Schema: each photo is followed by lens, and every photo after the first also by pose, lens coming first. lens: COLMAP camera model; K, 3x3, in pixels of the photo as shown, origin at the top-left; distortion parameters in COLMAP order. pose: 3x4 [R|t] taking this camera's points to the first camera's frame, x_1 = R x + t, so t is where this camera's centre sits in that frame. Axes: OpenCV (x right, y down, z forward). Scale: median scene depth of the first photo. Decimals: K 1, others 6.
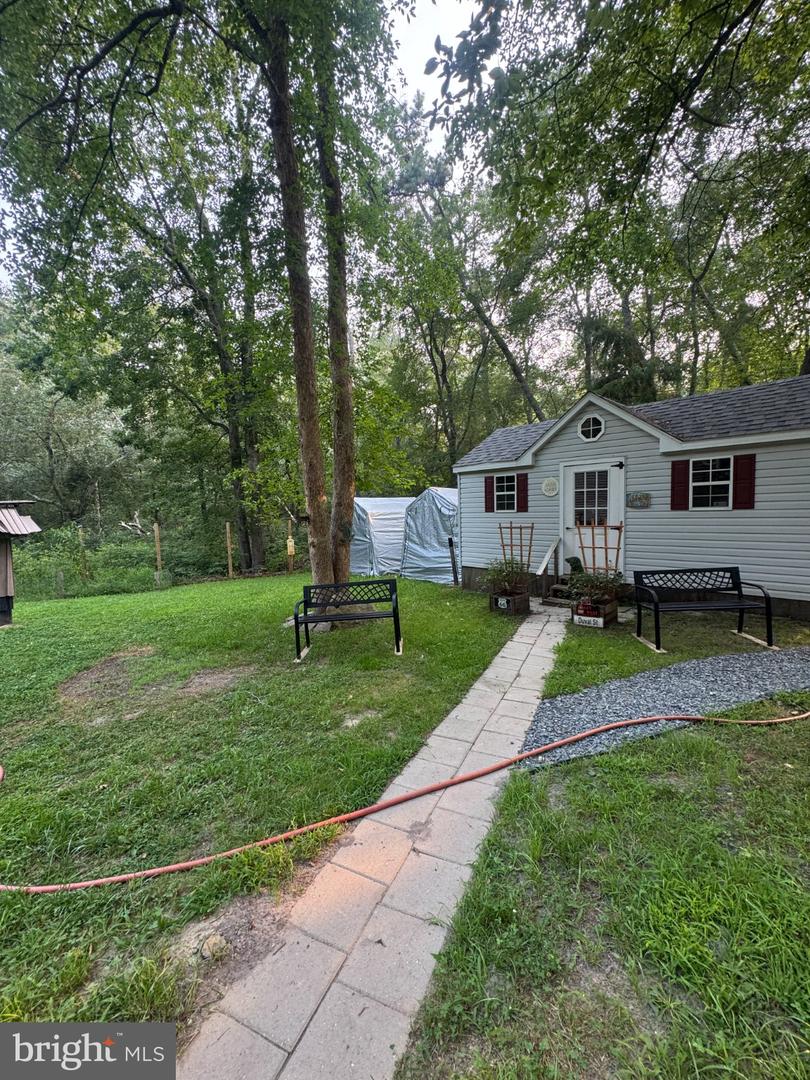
lens RADIAL K [[428.9, 0, 405.2], [0, 428.9, 539.9], [0, 0, 1]] dist [-0.002273, 0.000174]
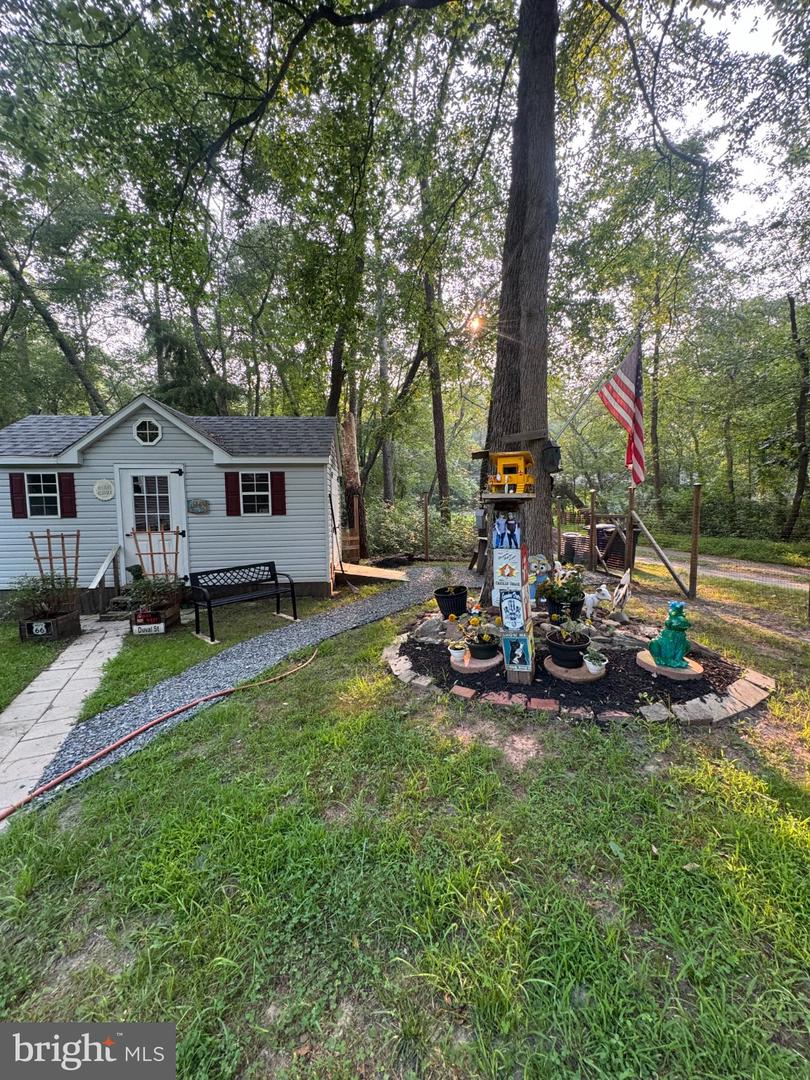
lens RADIAL K [[428.9, 0, 404.3], [0, 428.9, 541.3], [0, 0, 1]] dist [-0.002273, 0.000174]
pose [[0.631184, -0.044223, 0.774371, 0.040171], [0.052215, 0.998531, 0.014465, 0.004792], [-0.773873, 0.031304, 0.632566, -0.066072]]
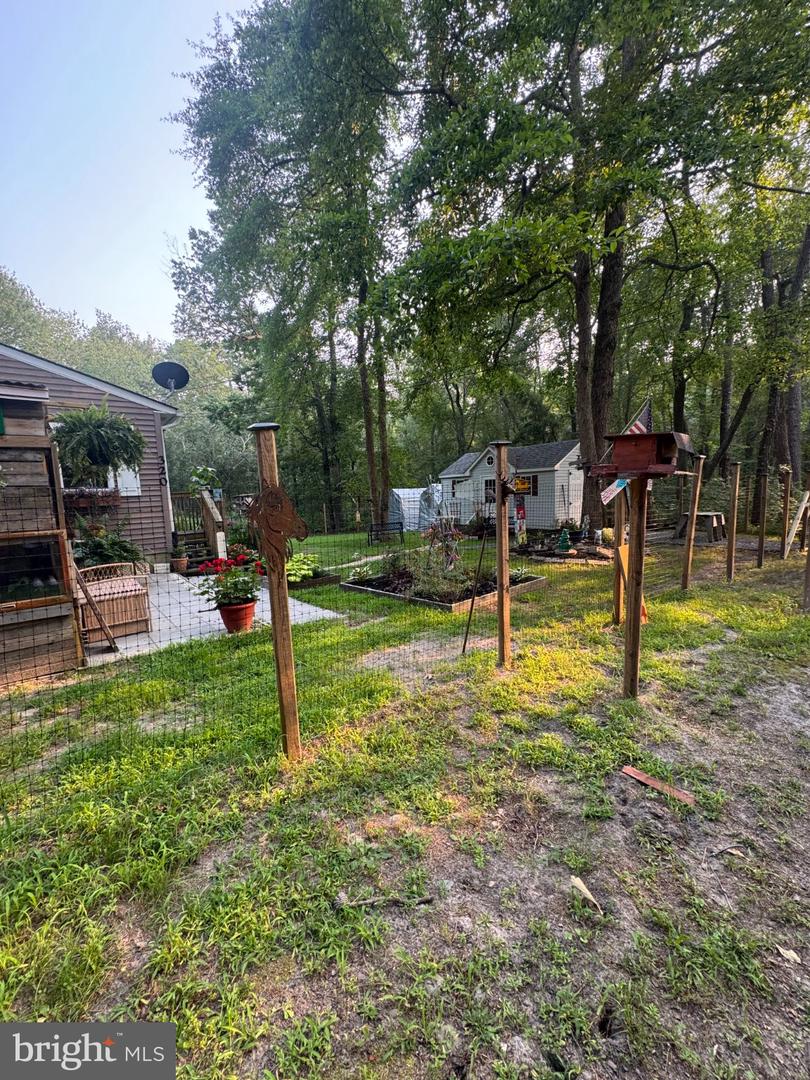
lens RADIAL K [[428.9, 0, 406.9], [0, 428.9, 540.6], [0, 0, 1]] dist [-0.002273, 0.000174]
pose [[0.993135, 0.004841, -0.116876, 0.283021], [-0.000054, 0.999162, 0.040932, 0.083526], [0.116976, -0.040644, 0.992303, -1.500782]]
